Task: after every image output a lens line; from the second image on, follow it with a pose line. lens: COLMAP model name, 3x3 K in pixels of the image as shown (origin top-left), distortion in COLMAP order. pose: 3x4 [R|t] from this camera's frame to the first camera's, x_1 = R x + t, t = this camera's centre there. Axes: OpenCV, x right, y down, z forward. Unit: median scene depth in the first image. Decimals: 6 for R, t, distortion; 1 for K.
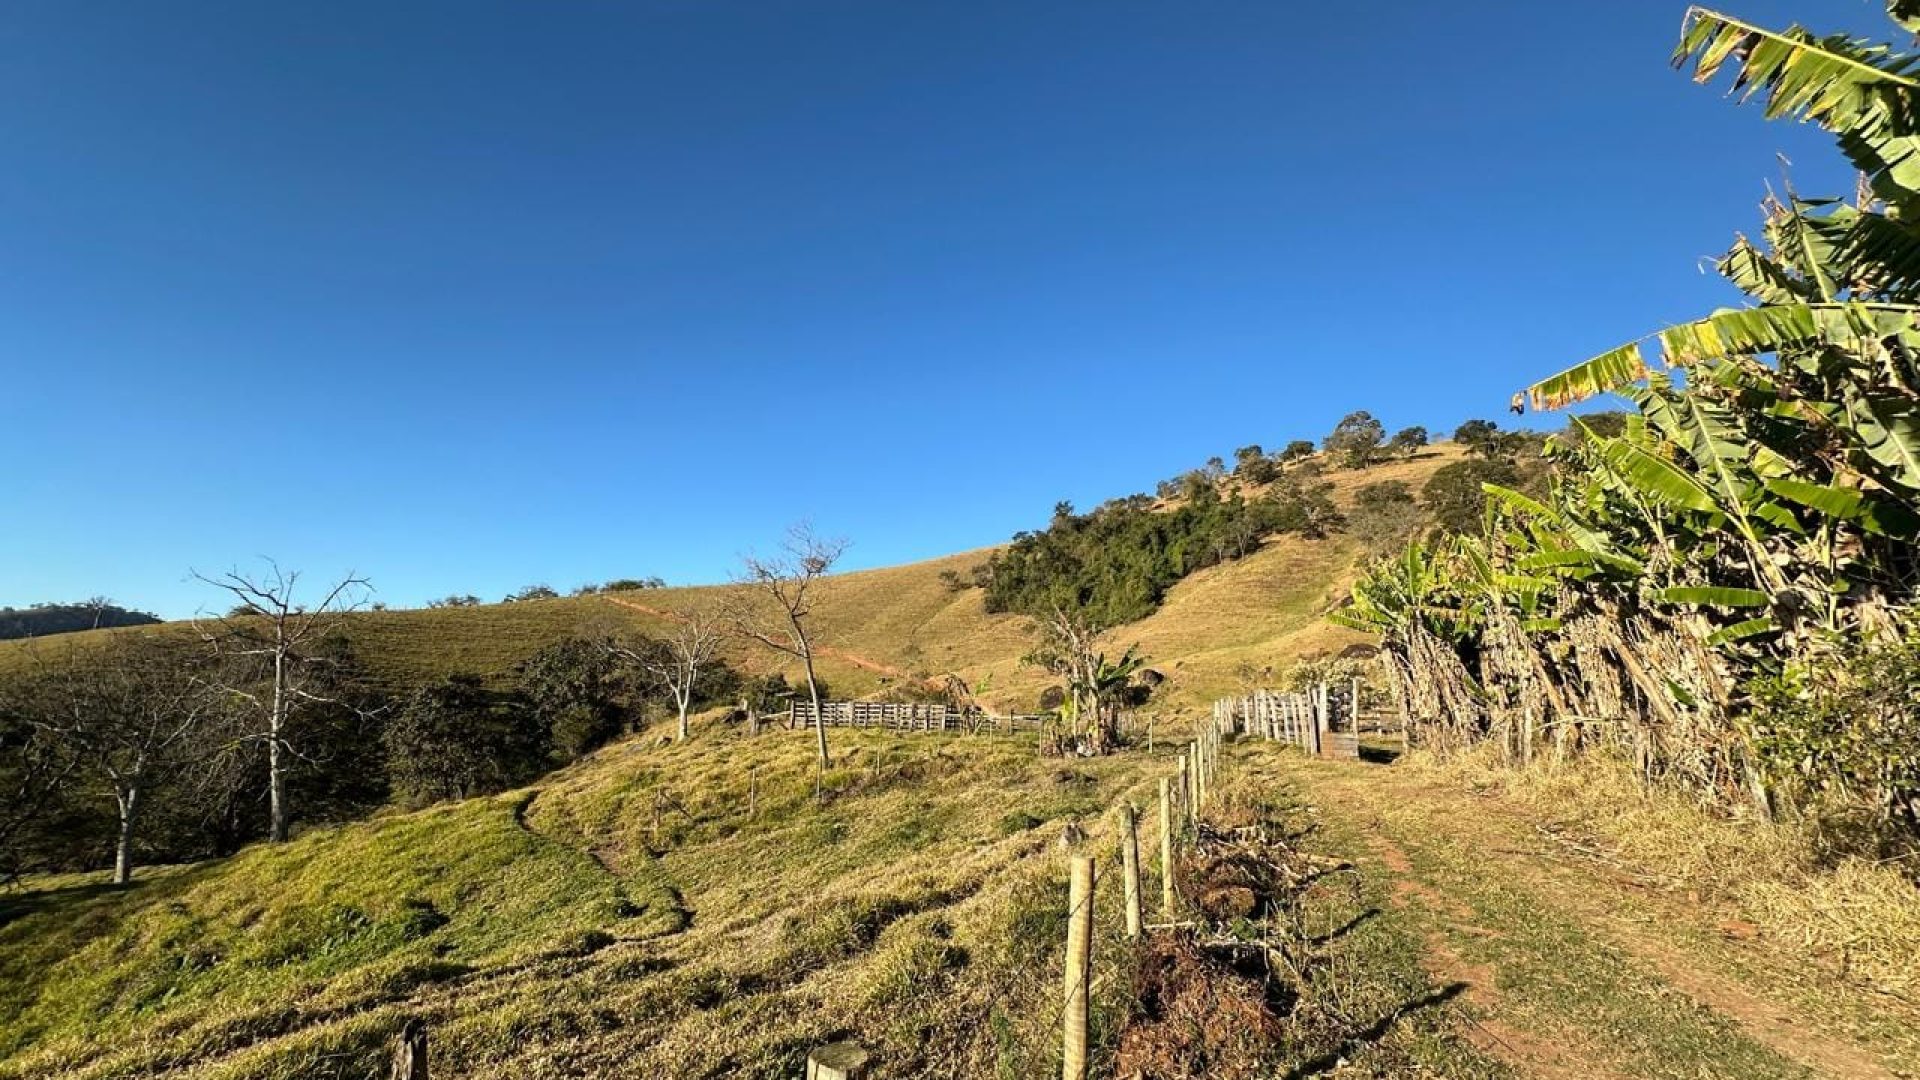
lens RADIAL K [[766.0, 0, 960.0], [0, 766.0, 539.2], [0, 0, 1]] dist [-0.002343, 0.000566]
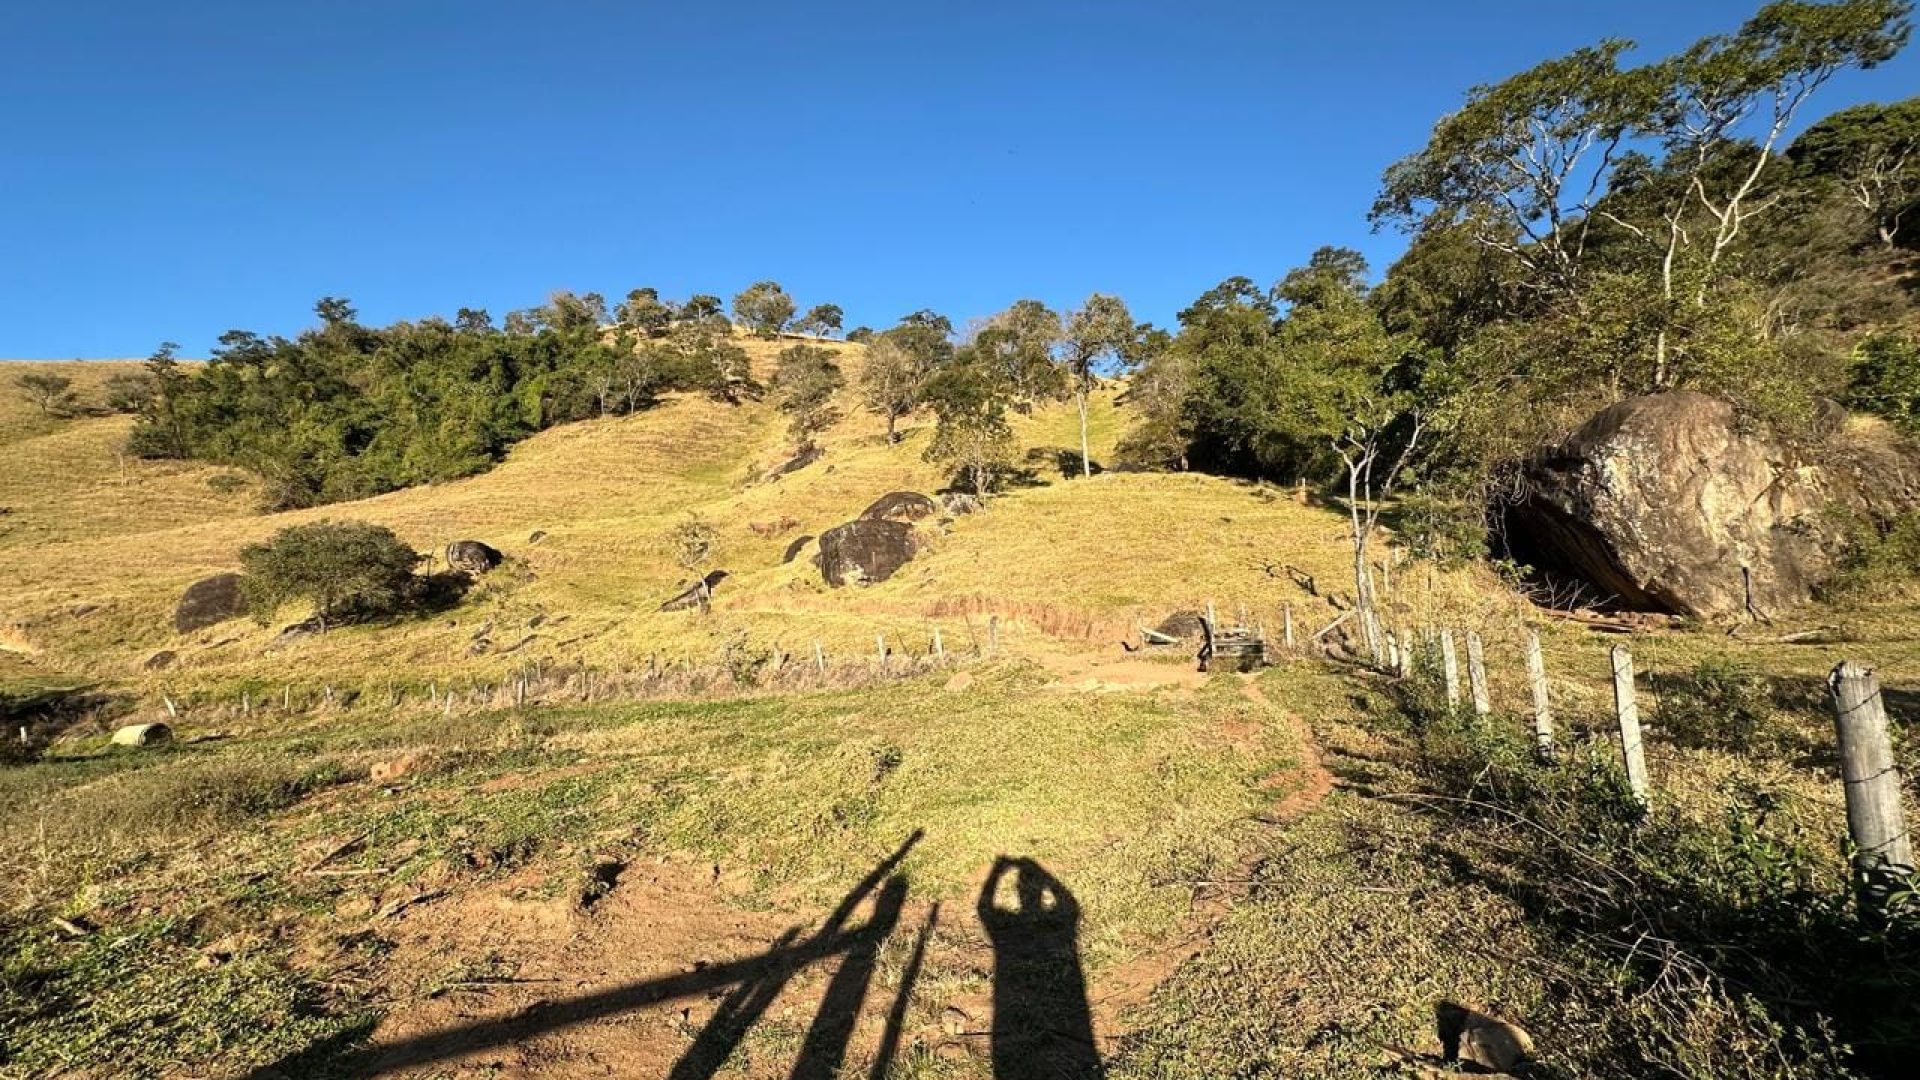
lens RADIAL K [[766.0, 0, 960.2], [0, 766.0, 542.9], [0, 0, 1]] dist [-0.002343, 0.000566]
pose [[0.690936, 0.040656, 0.721772, 0.058736], [-0.127783, 0.989565, 0.066583, 0.053523], [-0.711533, -0.138235, 0.688921, 0.236083]]
